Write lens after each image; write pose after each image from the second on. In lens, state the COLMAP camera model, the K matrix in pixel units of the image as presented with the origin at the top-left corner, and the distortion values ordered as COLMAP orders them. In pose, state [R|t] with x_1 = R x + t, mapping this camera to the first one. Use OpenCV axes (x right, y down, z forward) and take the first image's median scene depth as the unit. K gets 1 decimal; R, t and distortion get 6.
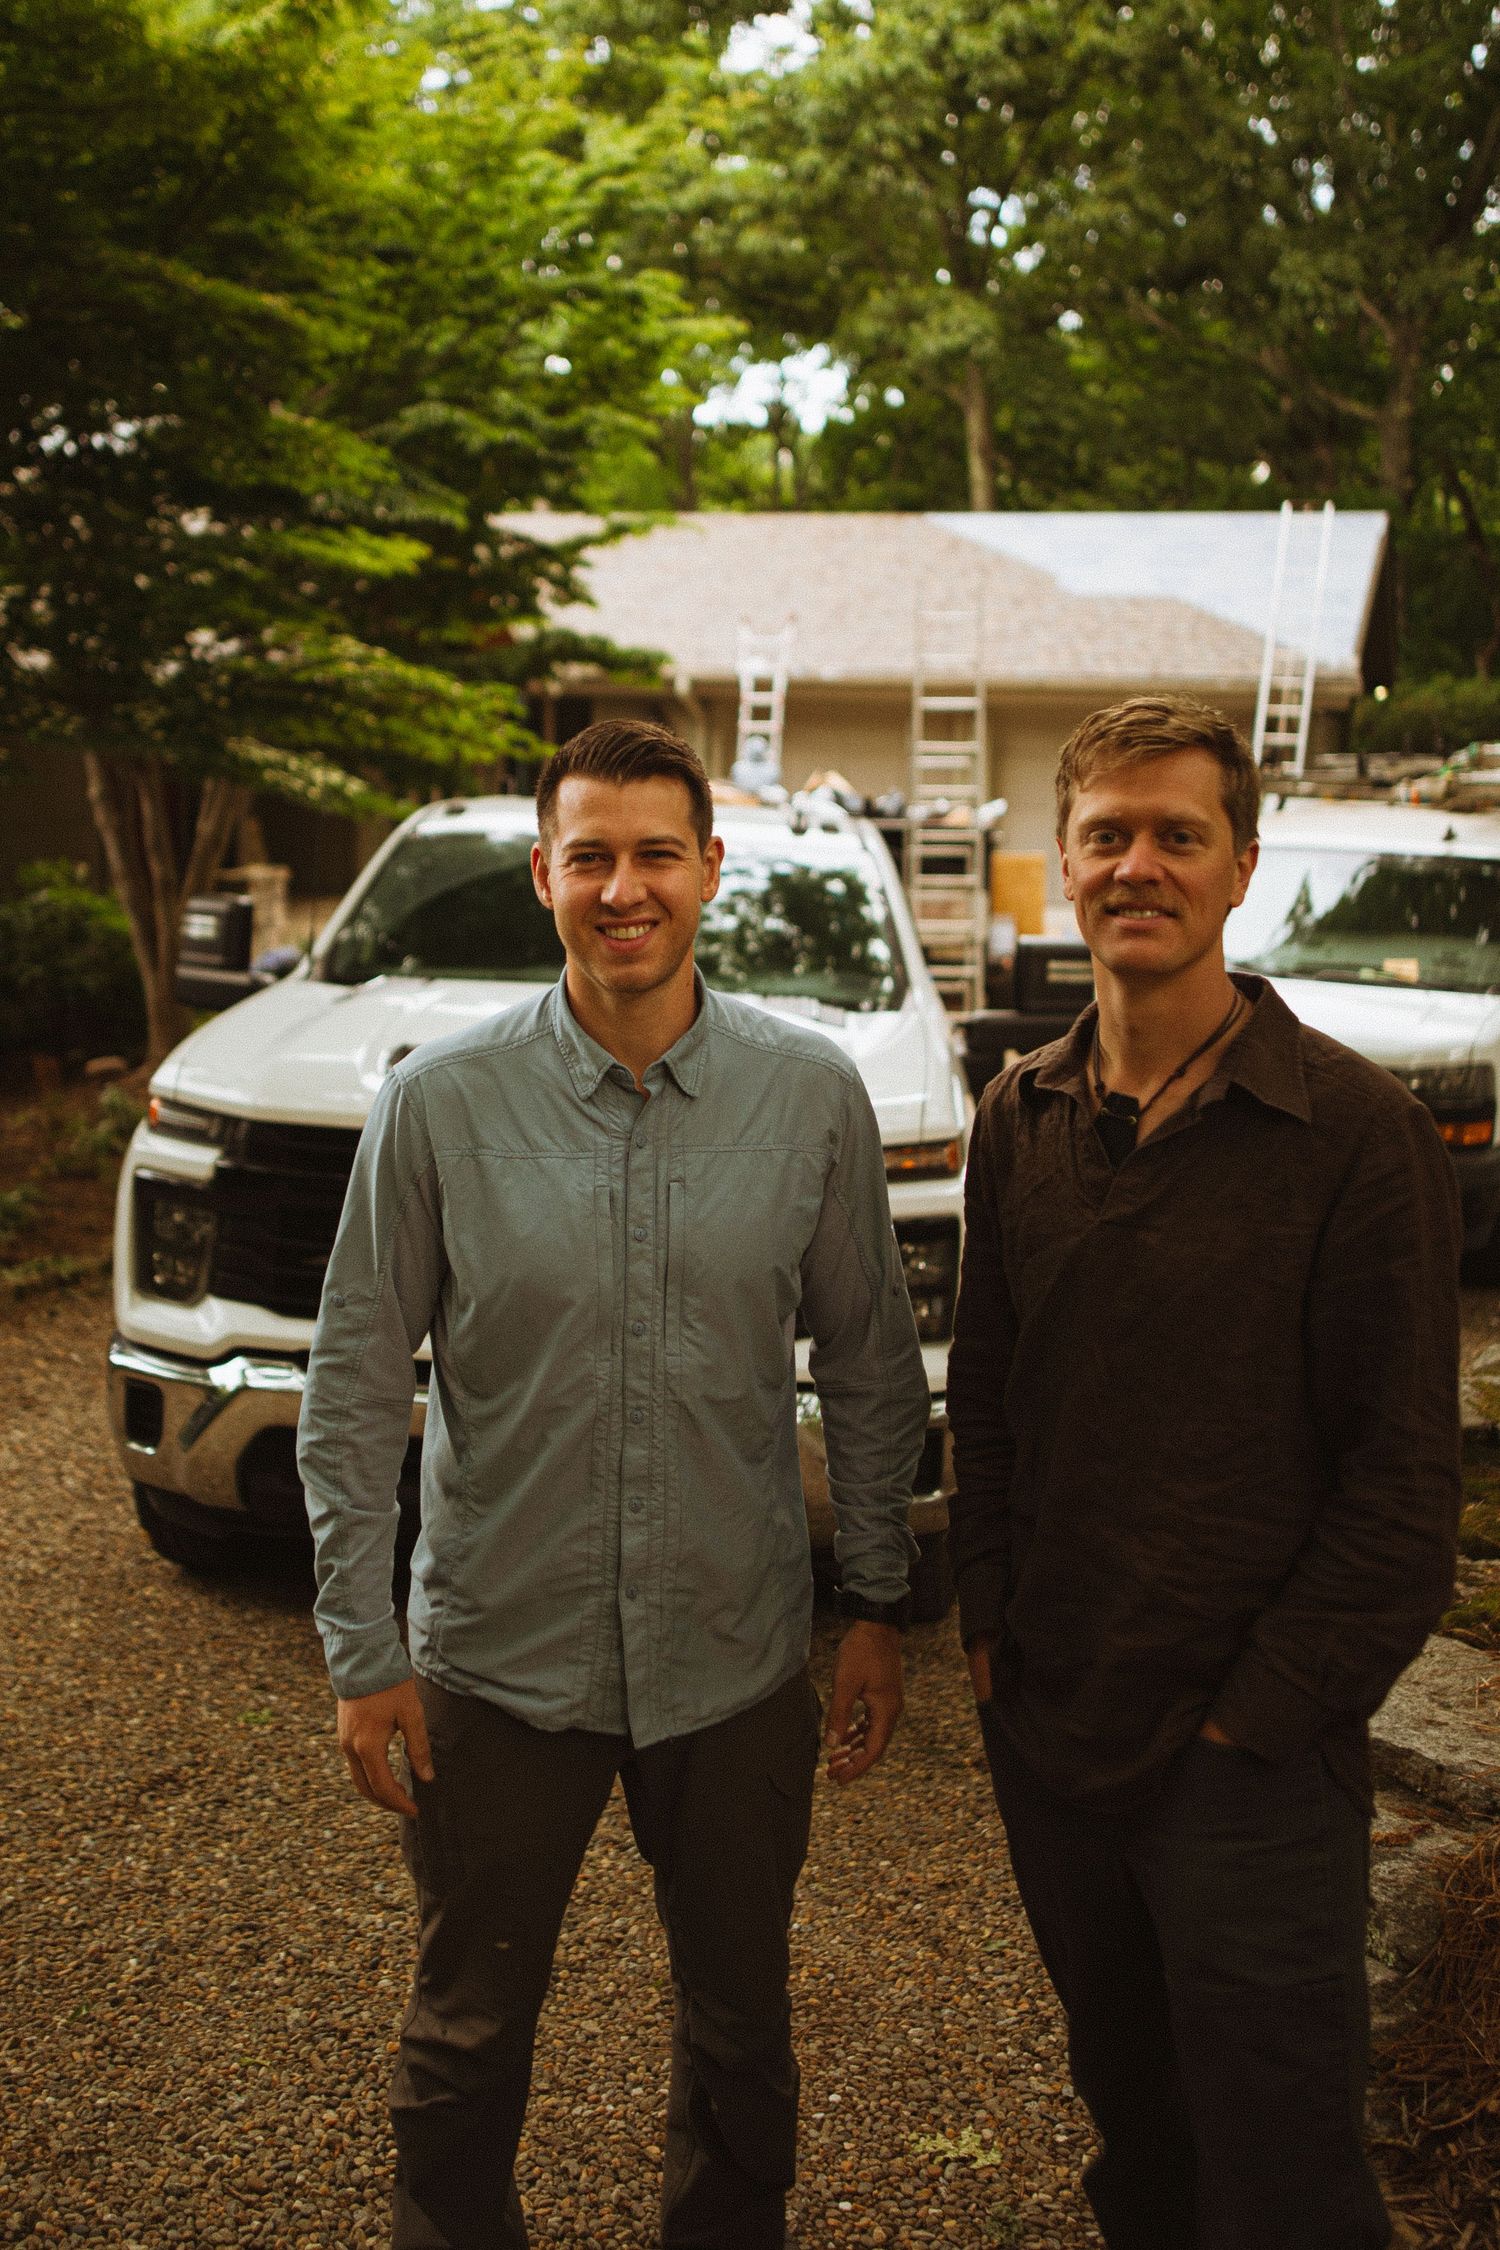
lens RADIAL K [[2588.9, 0, 654.2], [0, 2588.9, 1104.6], [0, 0, 1]] dist [0.058019, 0.000000]
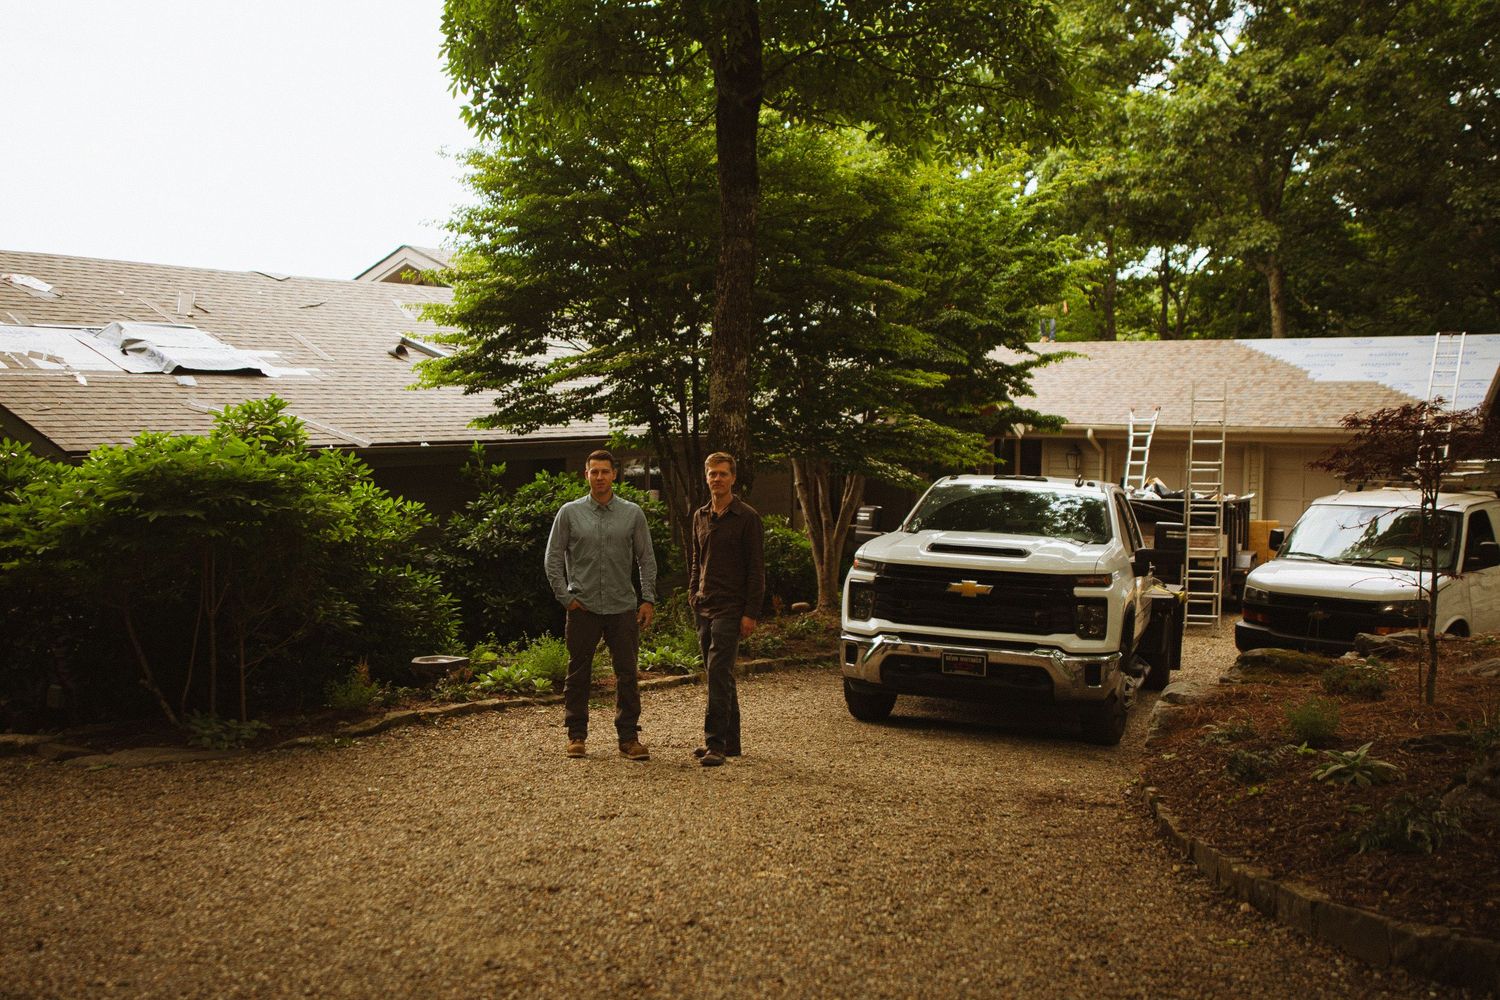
lens RADIAL K [[1518.9, 0, 751.0], [0, 1518.9, 499.1], [0, 0, 1]] dist [0.010319, 0.000000]
pose [[0.975834, 0.004866, -0.218458, 0.025835], [-0.030504, 0.992996, -0.114140, 0.039288], [0.216372, 0.118045, 0.969148, -0.240282]]
